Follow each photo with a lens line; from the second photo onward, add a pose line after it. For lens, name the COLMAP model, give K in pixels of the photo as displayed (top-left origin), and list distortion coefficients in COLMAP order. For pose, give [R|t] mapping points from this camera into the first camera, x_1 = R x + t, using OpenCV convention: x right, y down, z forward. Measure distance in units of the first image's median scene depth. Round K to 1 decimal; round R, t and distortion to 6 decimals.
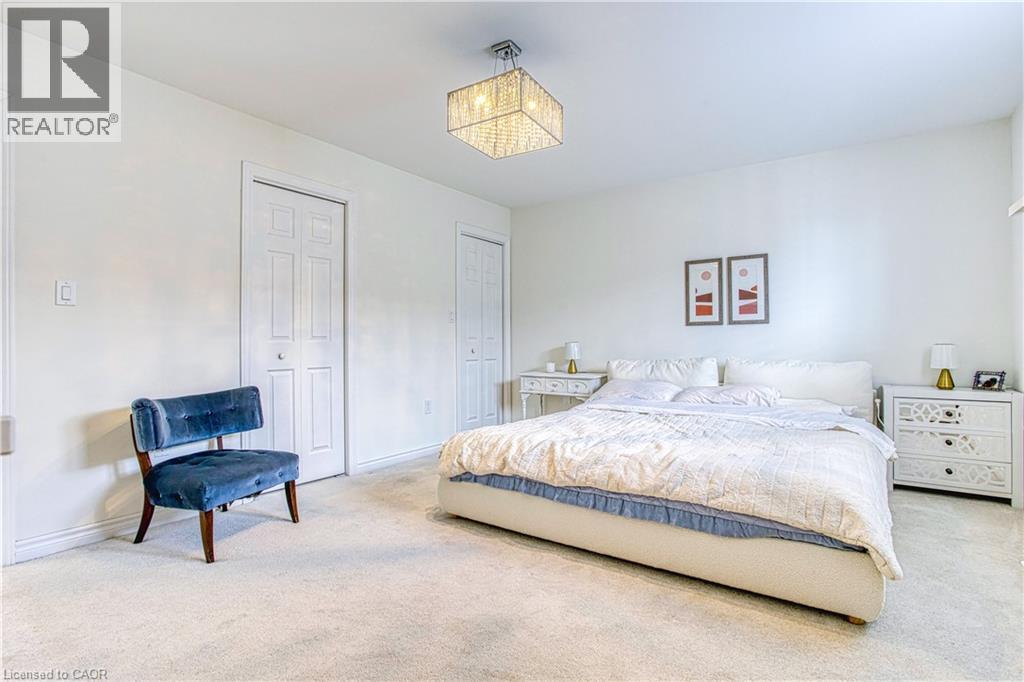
lens RADIAL K [[502.0, 0, 509.6], [0, 502.0, 341.1], [0, 0, 1]] dist [-0.036111, 0.017819]
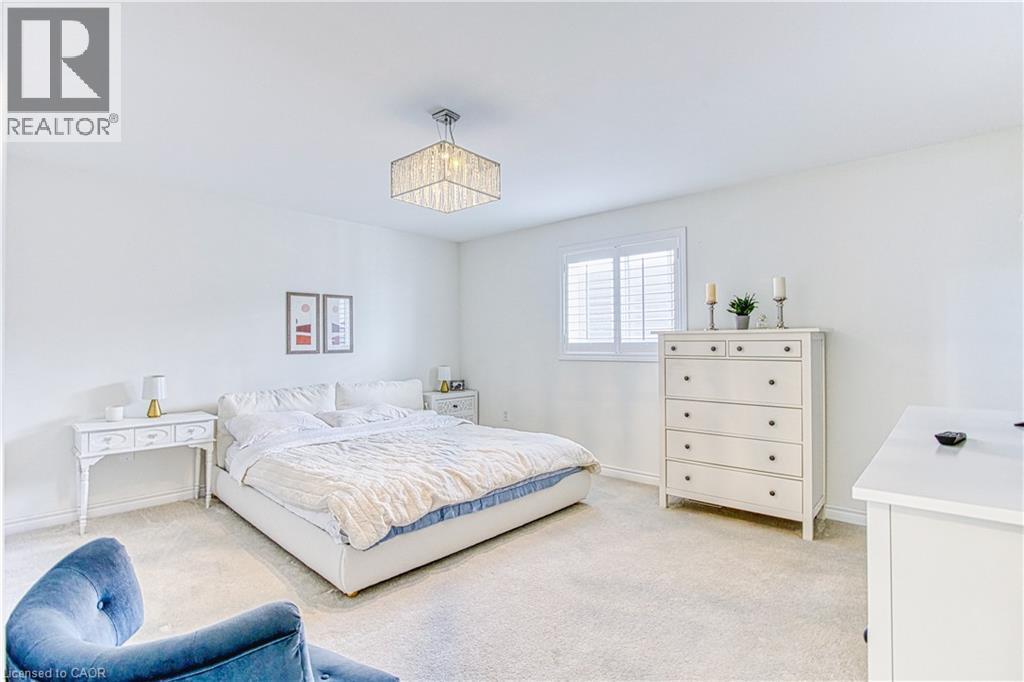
lens RADIAL K [[502.0, 0, 509.6], [0, 502.0, 341.1], [0, 0, 1]] dist [-0.036111, 0.017819]
pose [[0.130013, 0.008562, 0.991475, -0.634824], [0.000857, 0.999961, -0.008748, -0.050575], [-0.991512, 0.001987, 0.130001, 0.429176]]
